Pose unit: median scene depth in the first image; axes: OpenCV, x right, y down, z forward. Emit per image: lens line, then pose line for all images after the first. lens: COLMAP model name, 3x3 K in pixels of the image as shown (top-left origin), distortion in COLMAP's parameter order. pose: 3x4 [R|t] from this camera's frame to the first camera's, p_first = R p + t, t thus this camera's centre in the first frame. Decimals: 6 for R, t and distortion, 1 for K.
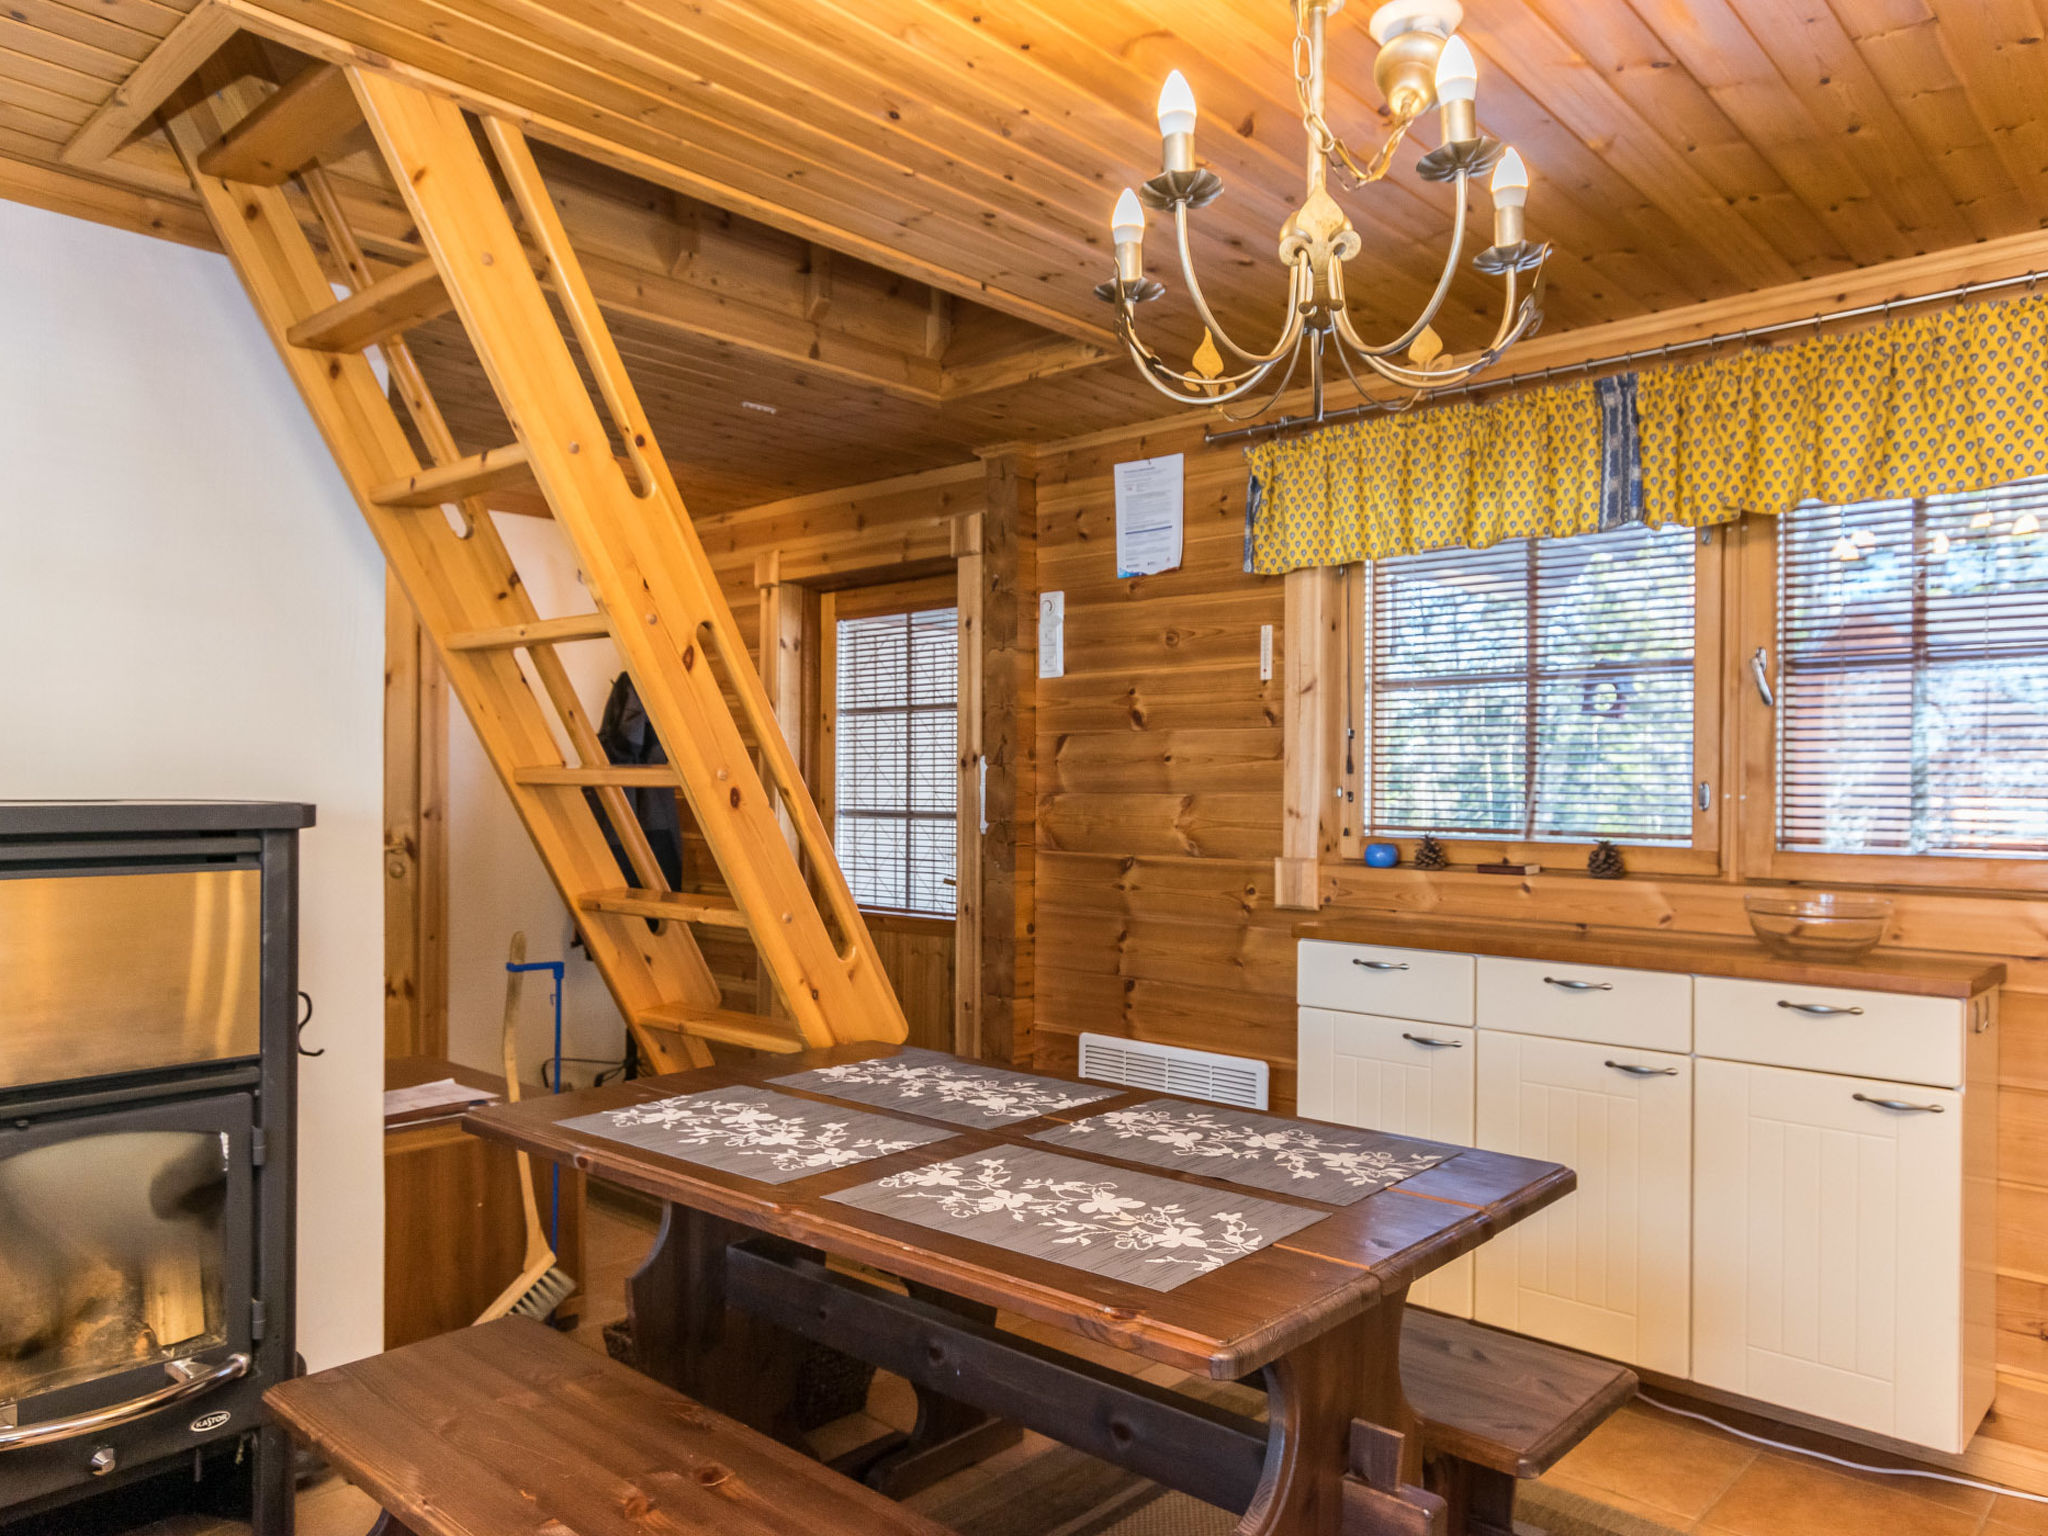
lens RADIAL K [[1408.5, 0, 1049.5], [0, 1408.5, 801.7], [0, 0, 1]] dist [0.003382, -0.003886]
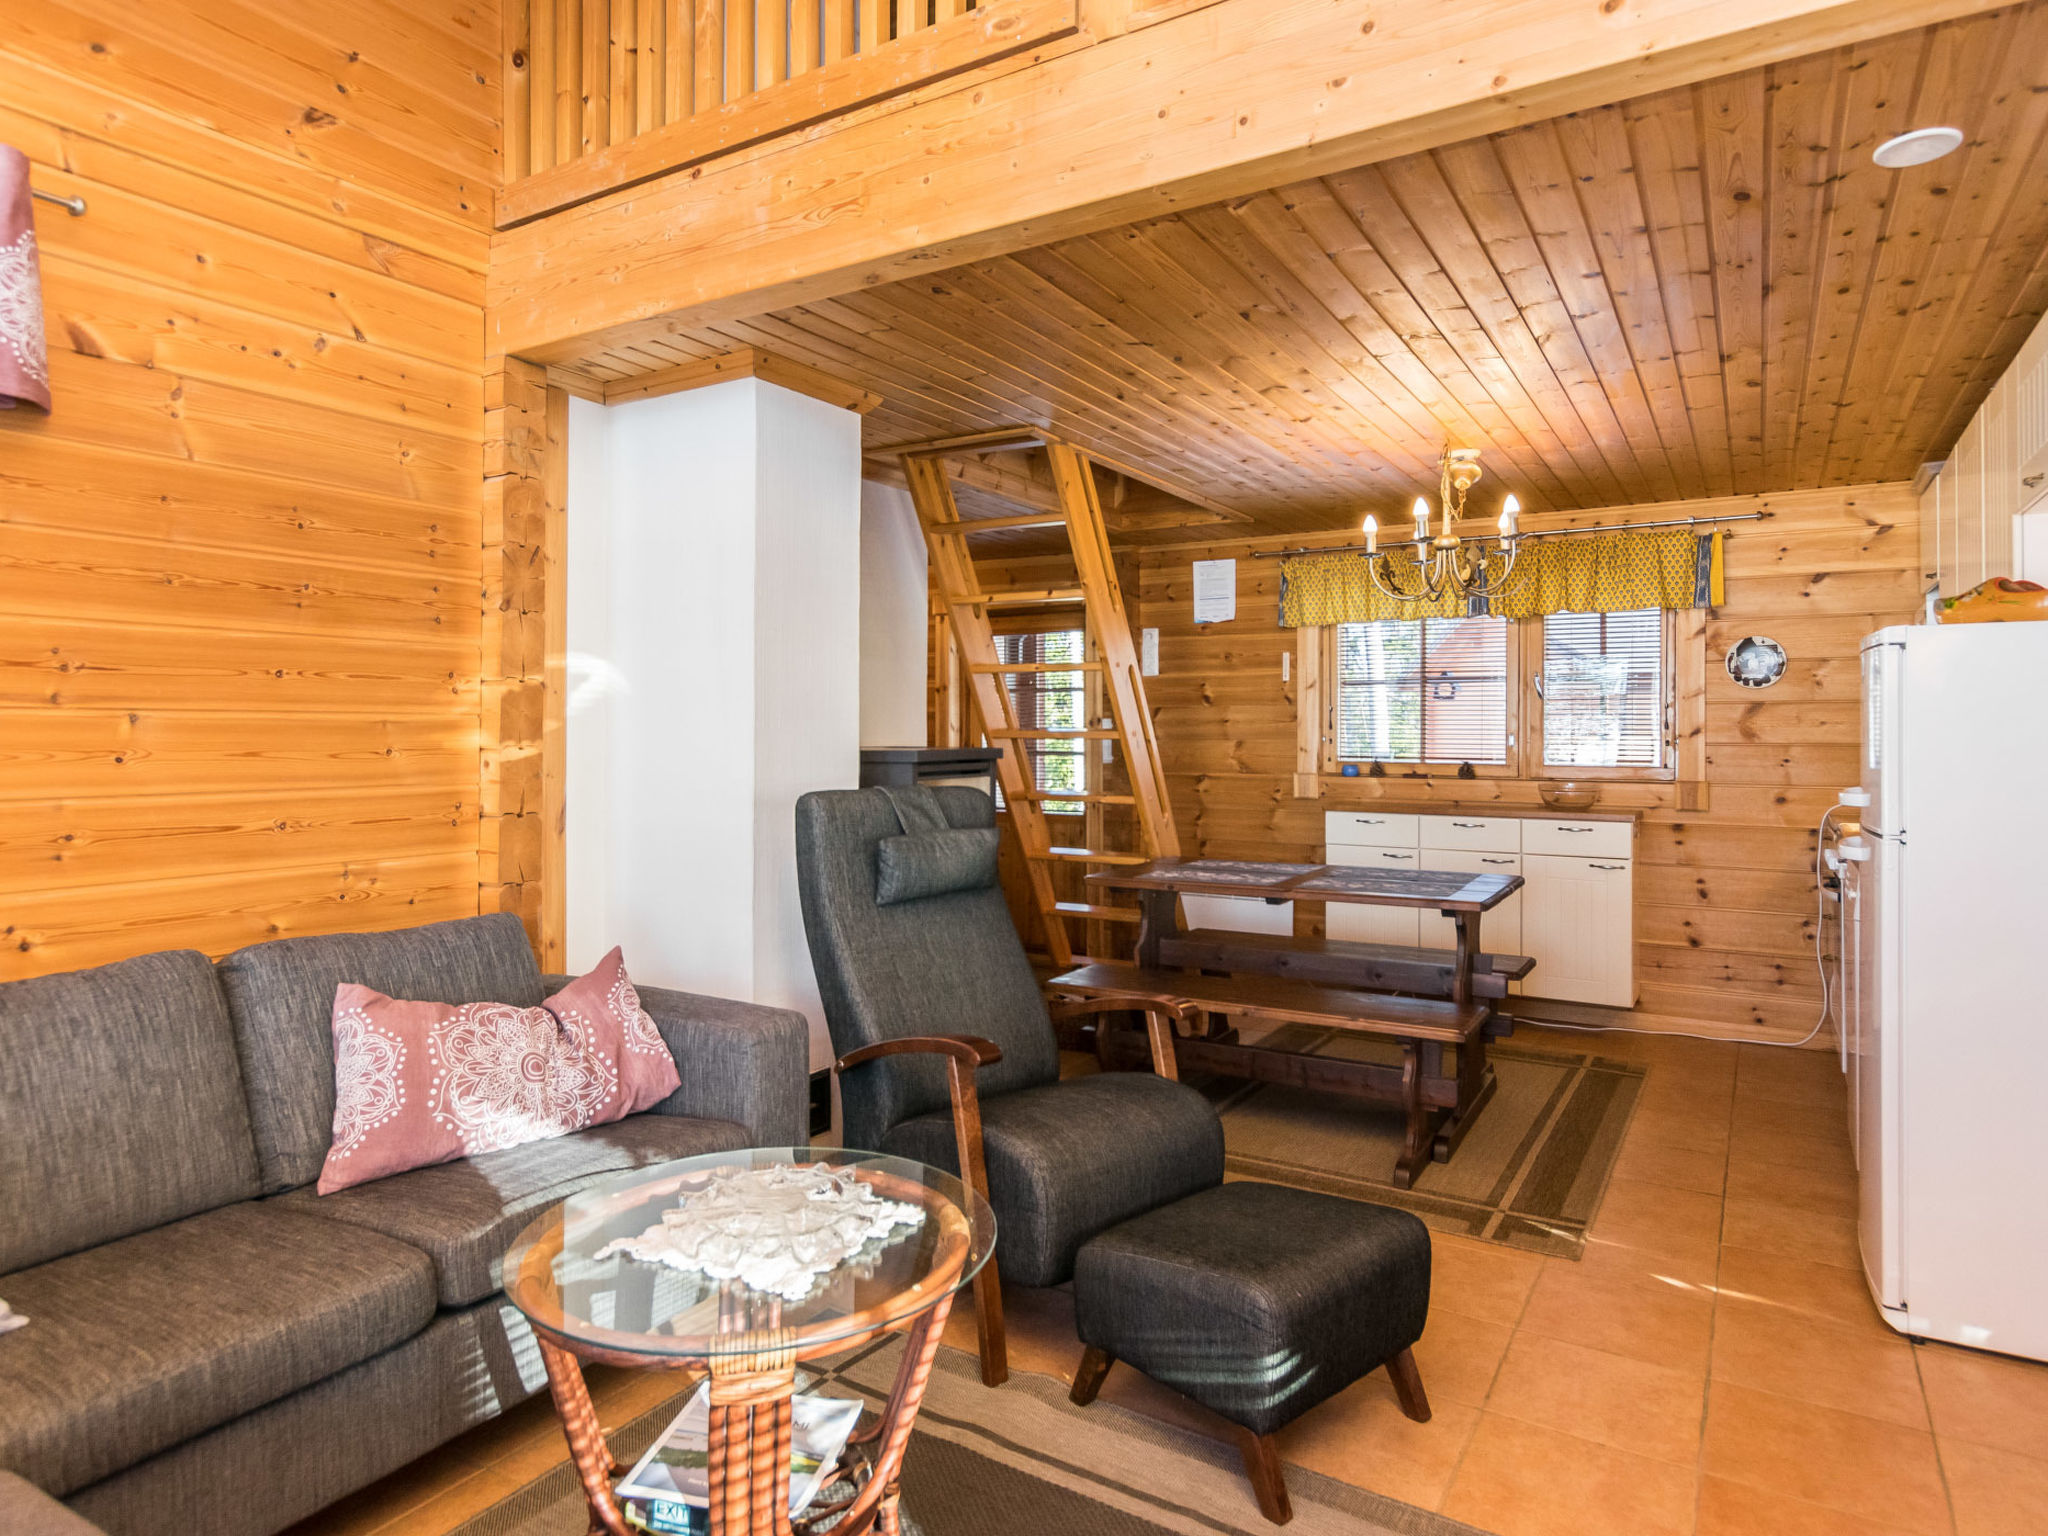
lens RADIAL K [[1185.6, 0, 1062.9], [0, 1185.6, 737.3], [0, 0, 1]] dist [0.003124, 0.000683]
pose [[0.979760, -0.005331, 0.200103, -0.581889], [0.006485, 0.999966, -0.005109, -0.003511], [-0.200069, 0.006303, 0.979762, -0.653214]]
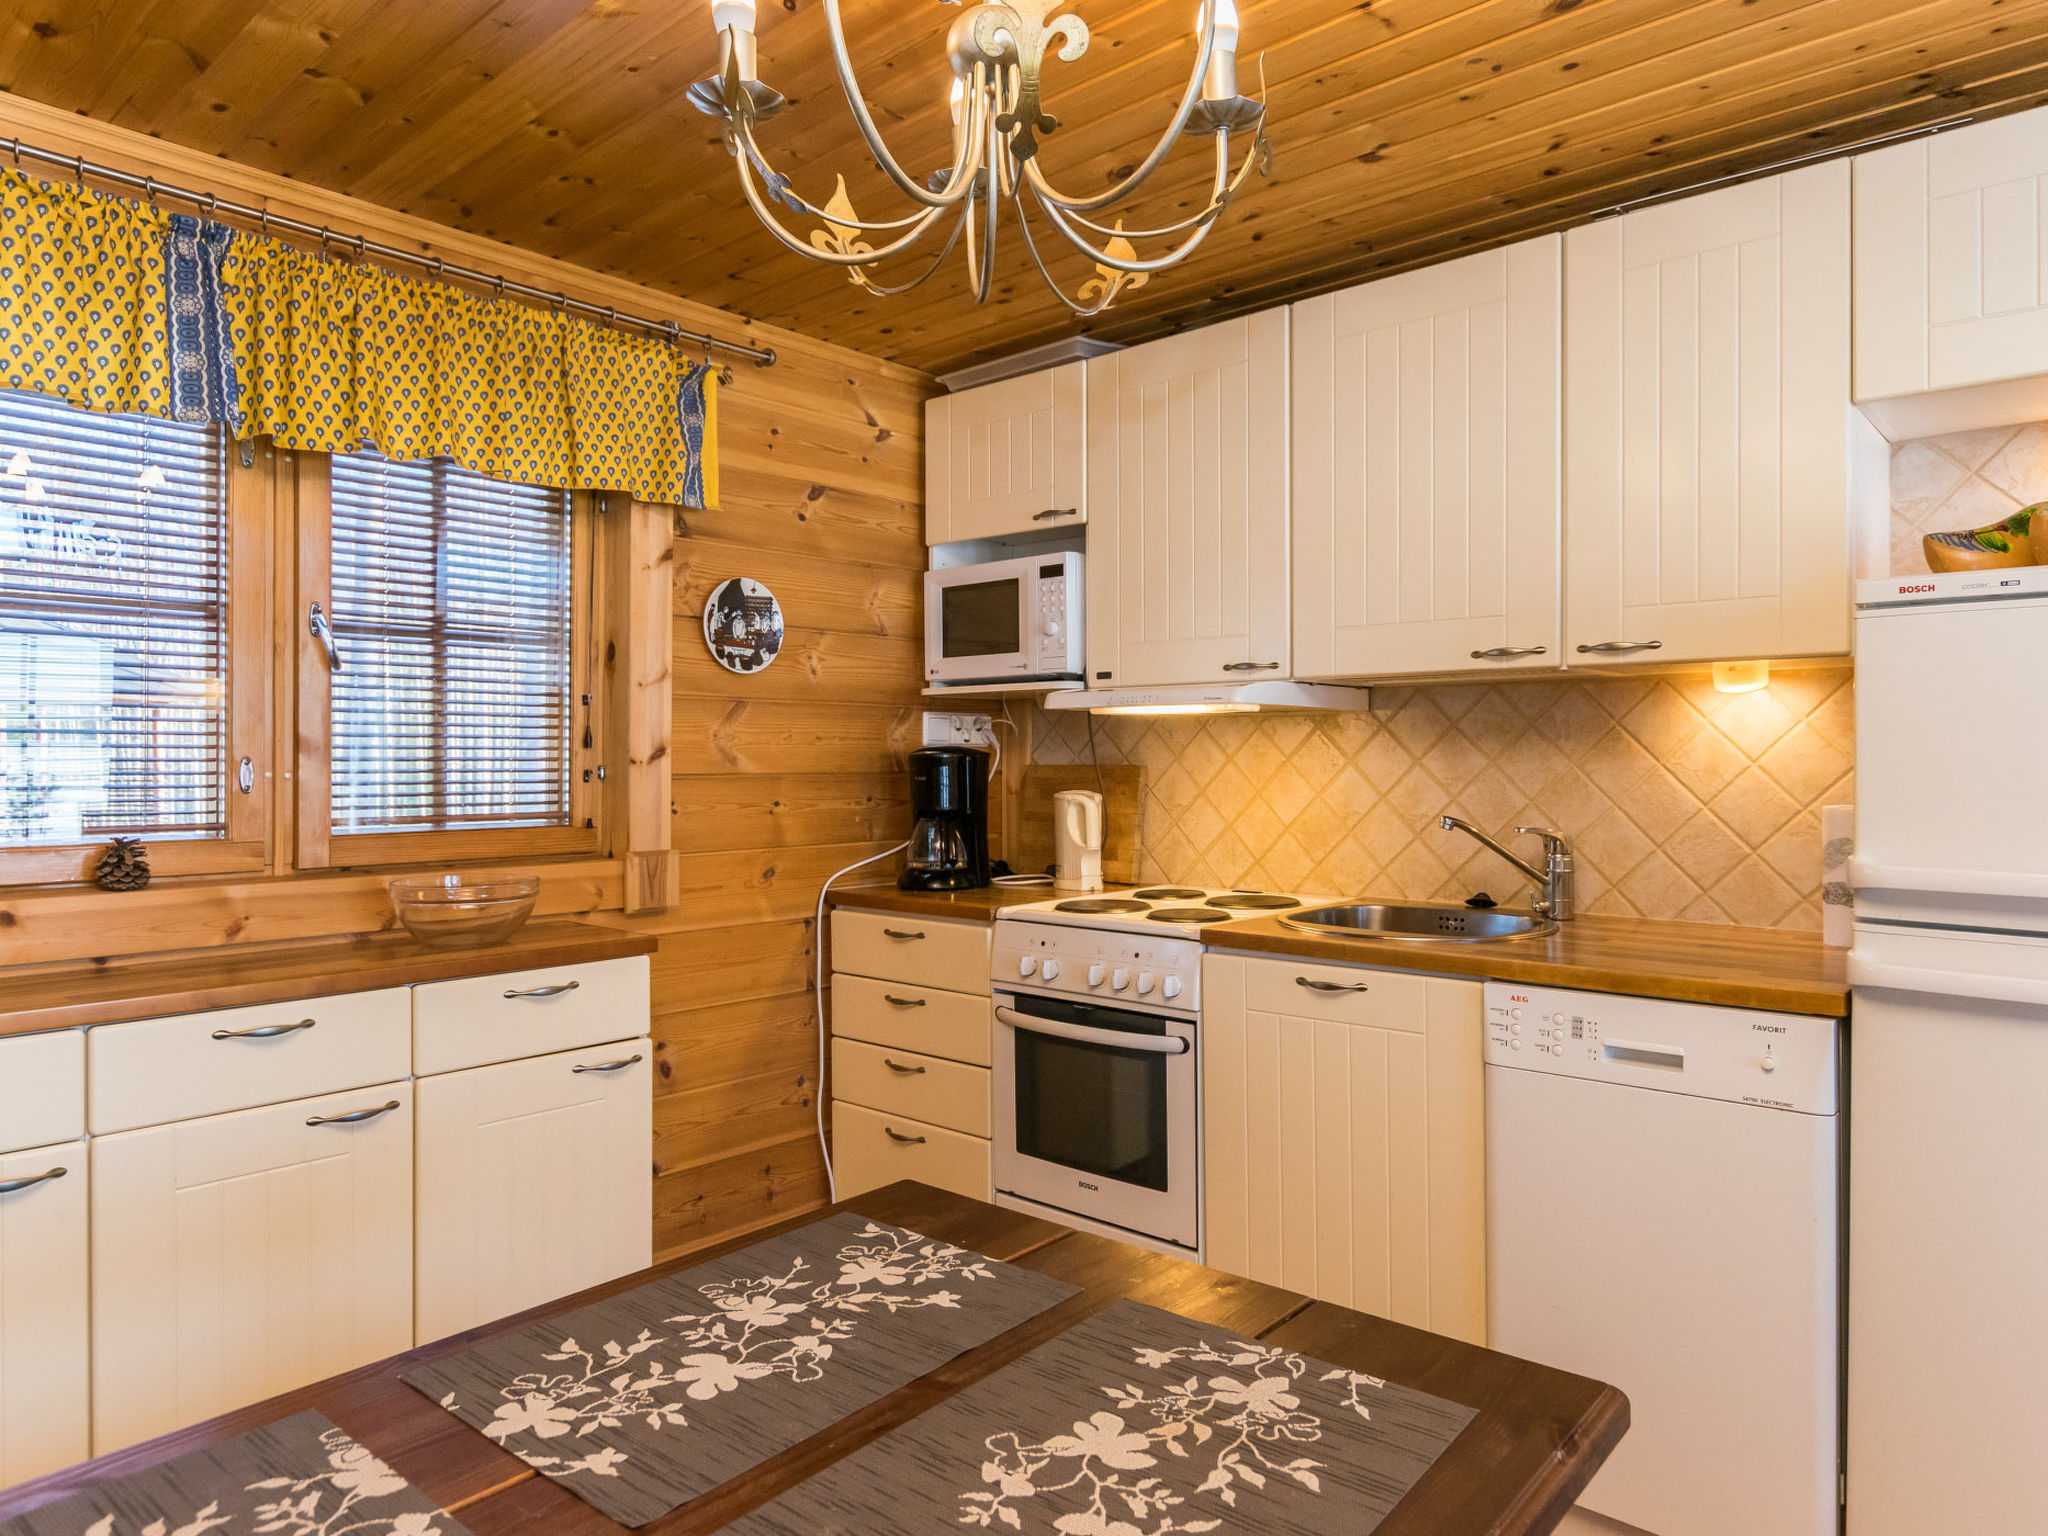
lens RADIAL K [[1284.5, 0, 1021.5], [0, 1284.5, 770.6], [0, 0, 1]] dist [0.001064, 0.000061]
pose [[-0.002394, -0.017584, 0.999843, -0.288100], [0.011204, 0.999782, 0.017610, -0.014716], [-0.999934, 0.011244, -0.002196, 0.562819]]
